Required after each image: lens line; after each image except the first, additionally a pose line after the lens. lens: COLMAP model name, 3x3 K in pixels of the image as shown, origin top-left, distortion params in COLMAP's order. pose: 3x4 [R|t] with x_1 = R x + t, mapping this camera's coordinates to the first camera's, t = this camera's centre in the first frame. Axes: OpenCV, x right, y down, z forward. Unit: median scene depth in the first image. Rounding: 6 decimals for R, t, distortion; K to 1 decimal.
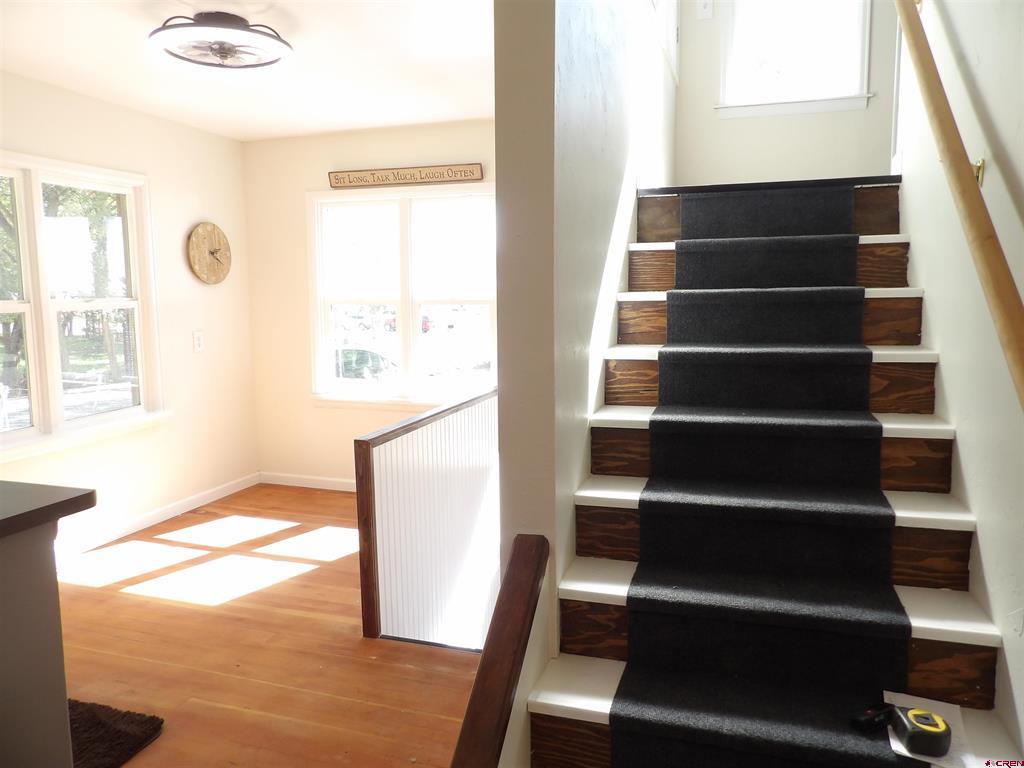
lens RADIAL K [[729.0, 0, 516.2], [0, 729.0, 374.0], [0, 0, 1]] dist [-0.043902, 0.059007]
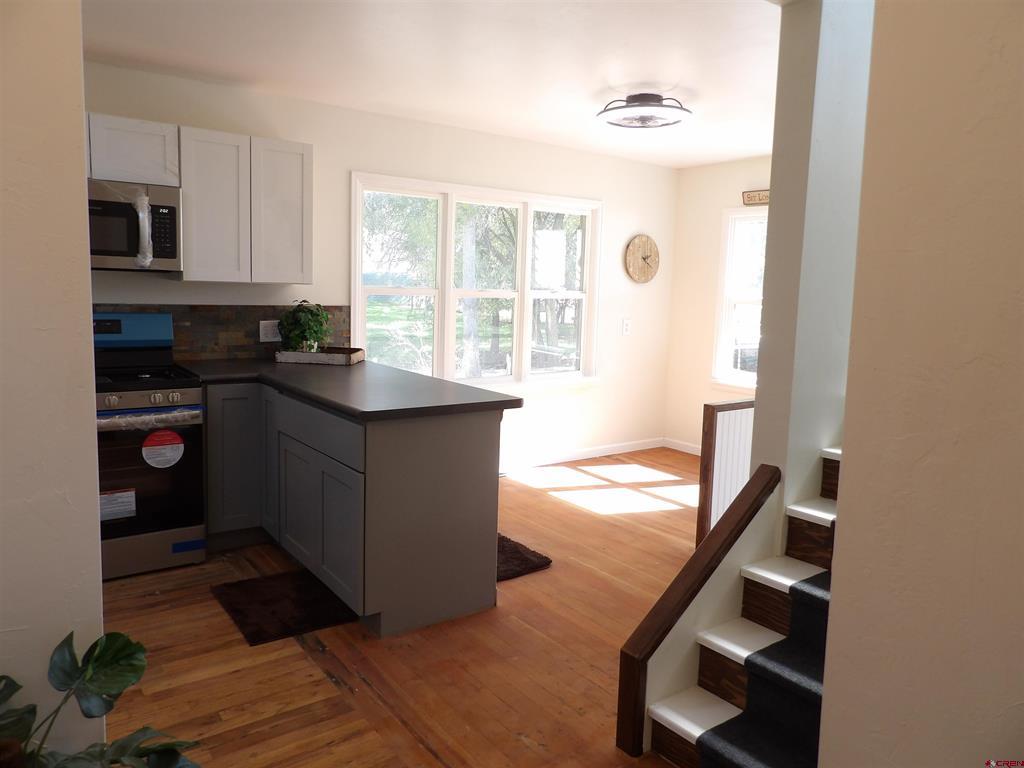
lens RADIAL K [[729.0, 0, 516.2], [0, 729.0, 374.0], [0, 0, 1]] dist [-0.043902, 0.059007]
pose [[0.813046, 0.103155, -0.572988, 0.220624], [-0.104514, 0.994051, 0.030658, 0.027170], [0.572742, 0.034959, 0.818990, -0.246080]]
